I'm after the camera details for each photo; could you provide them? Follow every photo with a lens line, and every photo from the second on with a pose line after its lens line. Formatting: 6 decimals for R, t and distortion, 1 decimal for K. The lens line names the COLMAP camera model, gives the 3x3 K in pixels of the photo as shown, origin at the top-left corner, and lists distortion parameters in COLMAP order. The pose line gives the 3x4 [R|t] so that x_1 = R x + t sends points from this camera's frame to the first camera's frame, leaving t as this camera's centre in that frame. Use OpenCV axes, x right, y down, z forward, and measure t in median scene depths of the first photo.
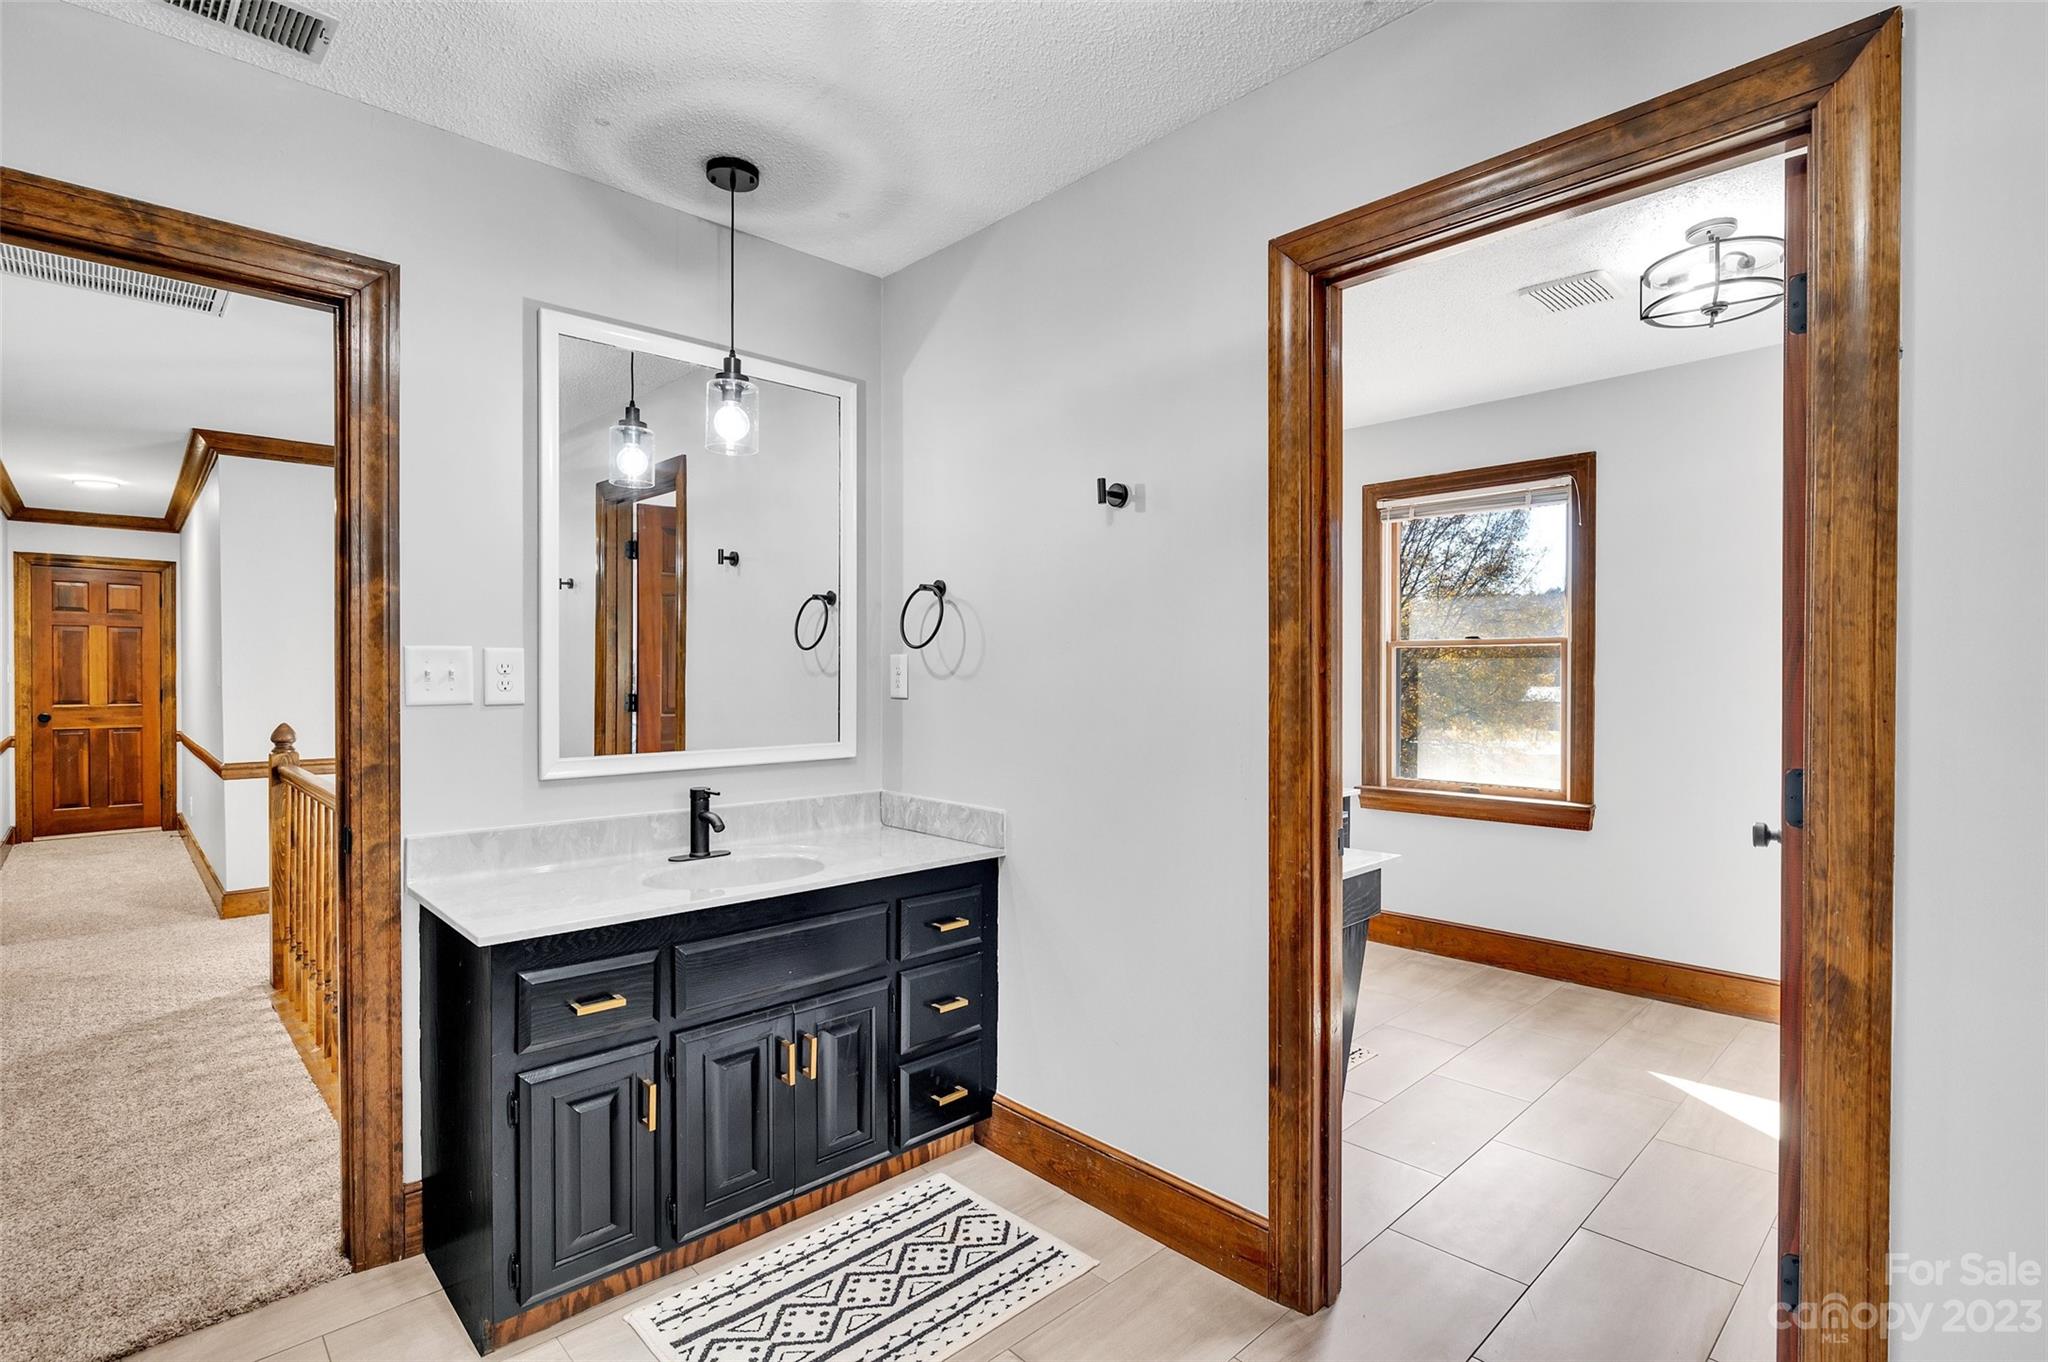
lens RADIAL K [[997.7, 0, 1019.5], [0, 997.7, 684.6], [0, 0, 1]] dist [-0.001987, -0.000064]
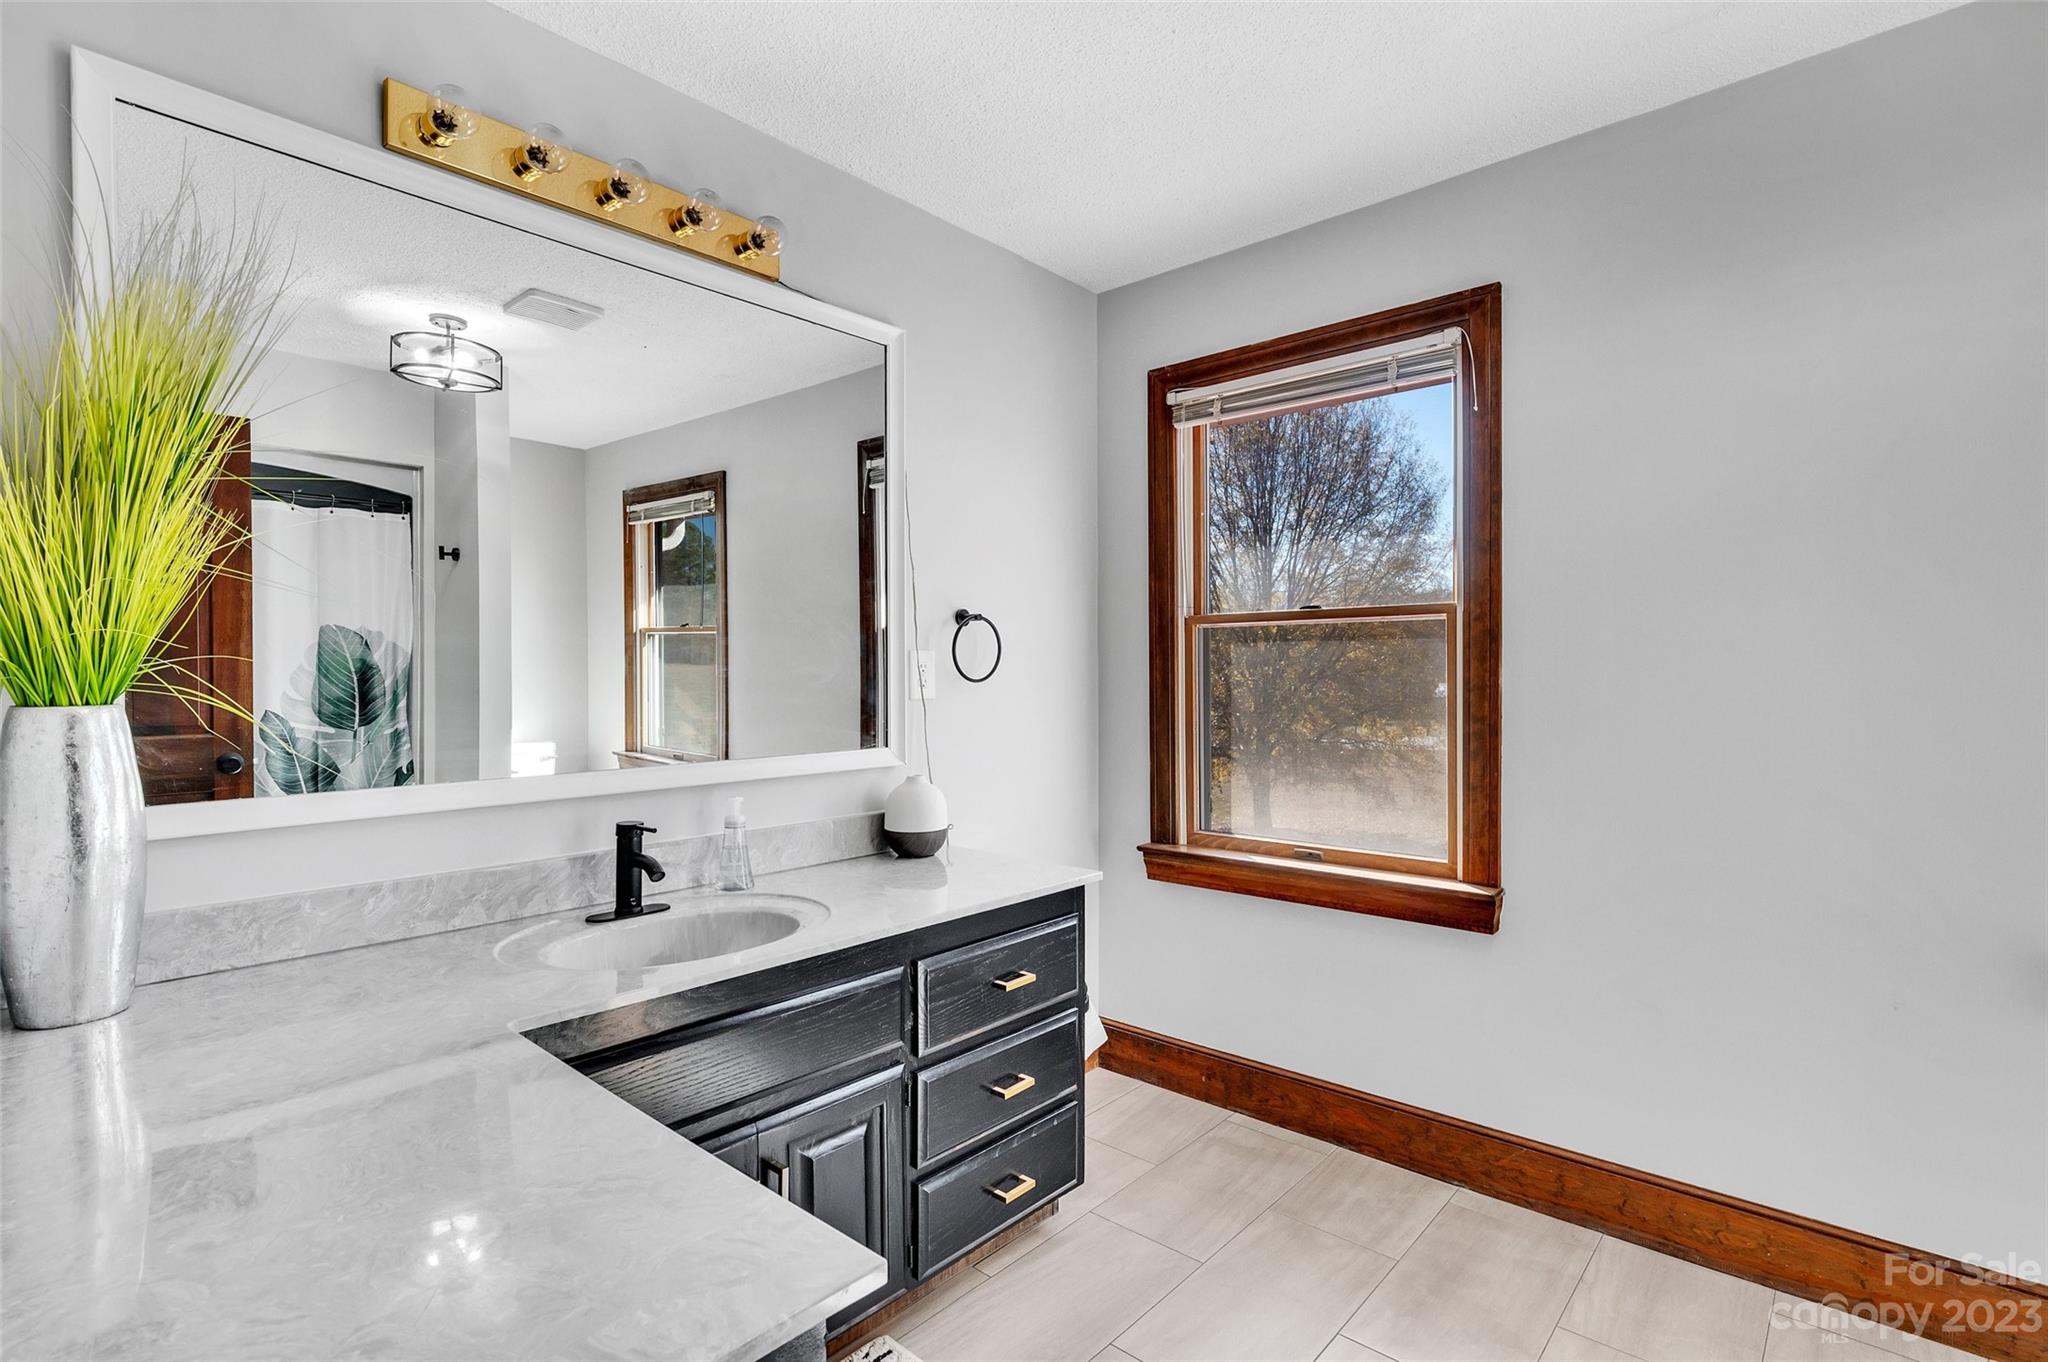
lens RADIAL K [[997.7, 0, 1019.5], [0, 997.7, 684.6], [0, 0, 1]] dist [-0.001987, -0.000064]
pose [[0.997307, -0.006131, 0.073077, 0.244415], [0.006038, 0.999981, 0.001498, -0.001563], [-0.073085, -0.001052, 0.997325, 0.423598]]
